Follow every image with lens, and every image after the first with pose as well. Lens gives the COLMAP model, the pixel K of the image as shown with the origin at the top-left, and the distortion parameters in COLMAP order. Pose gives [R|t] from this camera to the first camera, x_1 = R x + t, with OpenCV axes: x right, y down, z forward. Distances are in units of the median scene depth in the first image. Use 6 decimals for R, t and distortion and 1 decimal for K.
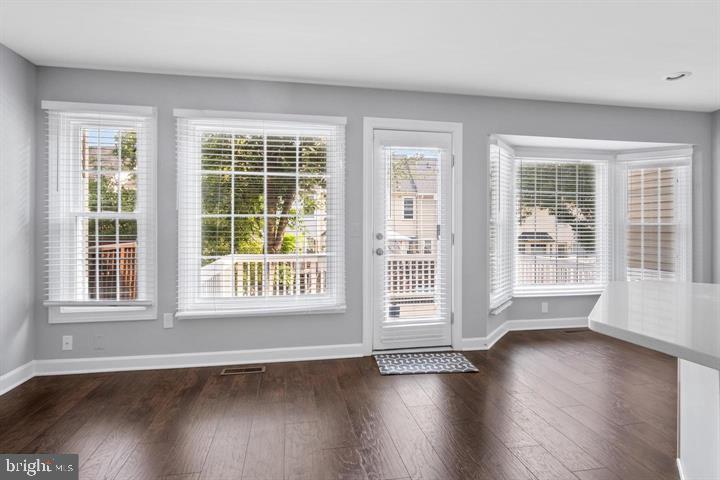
lens RADIAL K [[393.5, 0, 360.1], [0, 393.5, 235.3], [0, 0, 1]] dist [-0.012726, 0.001678]
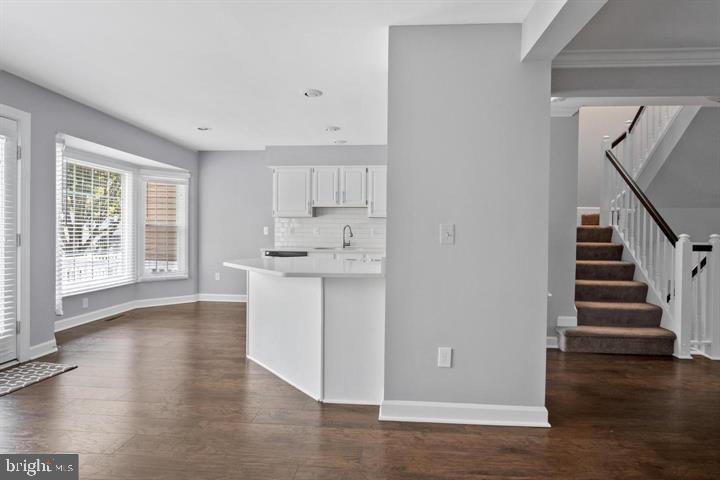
lens RADIAL K [[393.5, 0, 361.0], [0, 393.5, 236.1], [0, 0, 1]] dist [-0.012726, 0.001678]
pose [[0.259610, -0.008652, 0.965675, -0.423499], [-0.008973, 0.999895, 0.011371, -0.016693], [-0.965672, -0.011617, 0.259505, 0.012168]]
